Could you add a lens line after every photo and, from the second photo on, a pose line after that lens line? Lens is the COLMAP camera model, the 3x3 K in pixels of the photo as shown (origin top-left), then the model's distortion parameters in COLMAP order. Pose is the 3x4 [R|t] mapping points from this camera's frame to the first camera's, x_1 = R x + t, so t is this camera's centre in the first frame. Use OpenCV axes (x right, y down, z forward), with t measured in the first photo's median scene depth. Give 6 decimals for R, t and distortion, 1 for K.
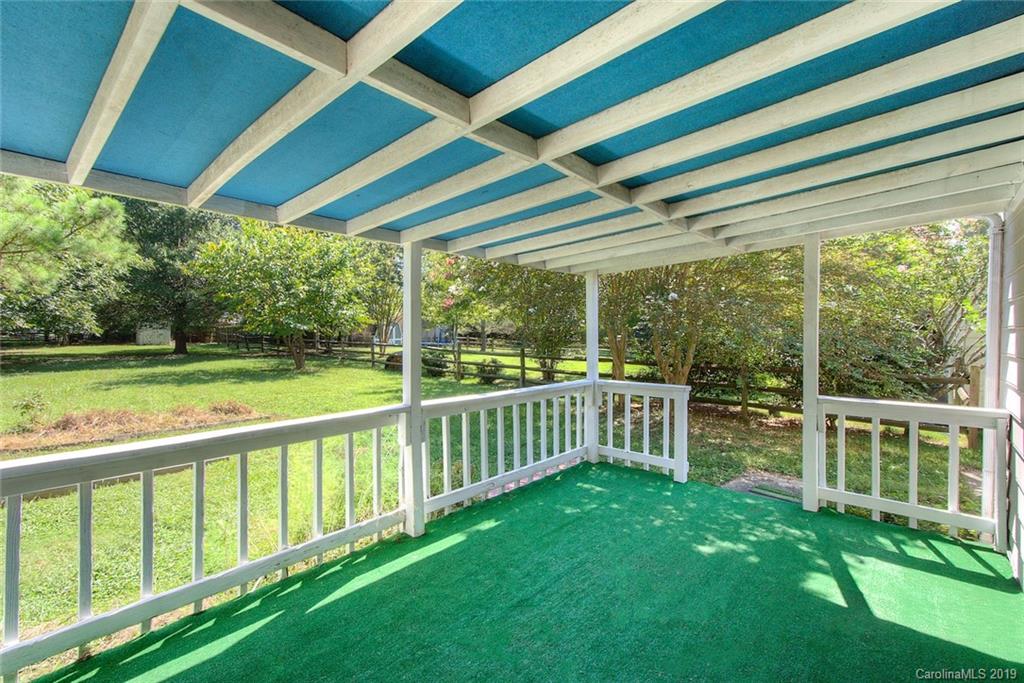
lens RADIAL K [[428.6, 0, 512.0], [0, 428.6, 341.5], [0, 0, 1]] dist [0.000790, 0.000119]
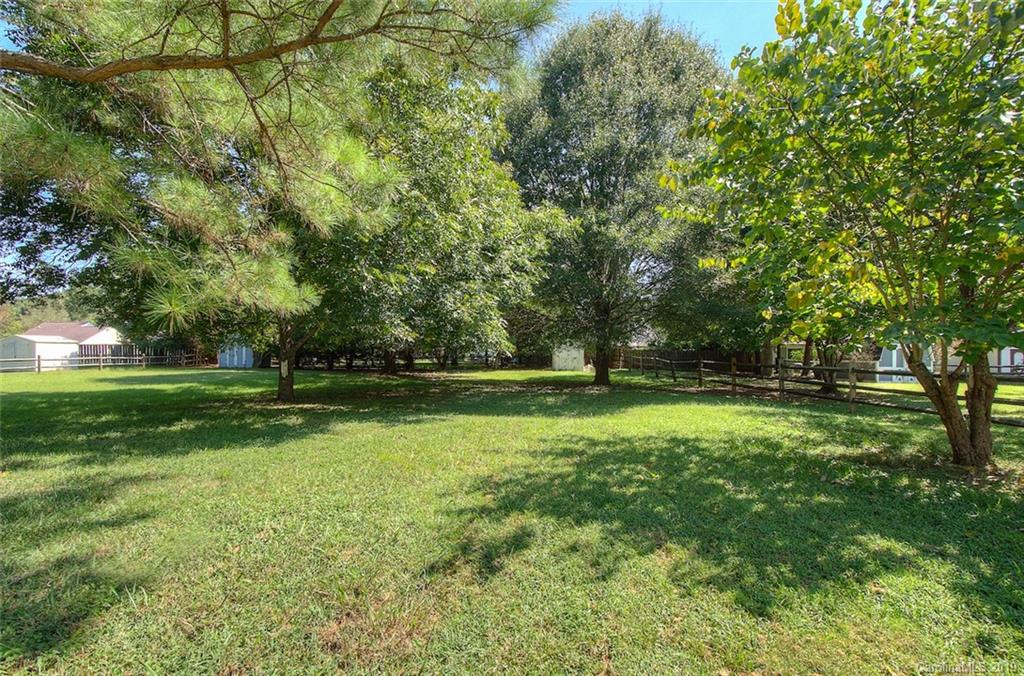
lens RADIAL K [[442.3, 0, 512.0], [0, 442.3, 338.0], [0, 0, 1]] dist [-0.000042, -0.000005]
pose [[0.694147, -0.031632, -0.719138, -0.450744], [-0.018888, 0.997890, -0.062124, 0.000805], [0.719585, 0.056706, 0.692085, 0.502827]]
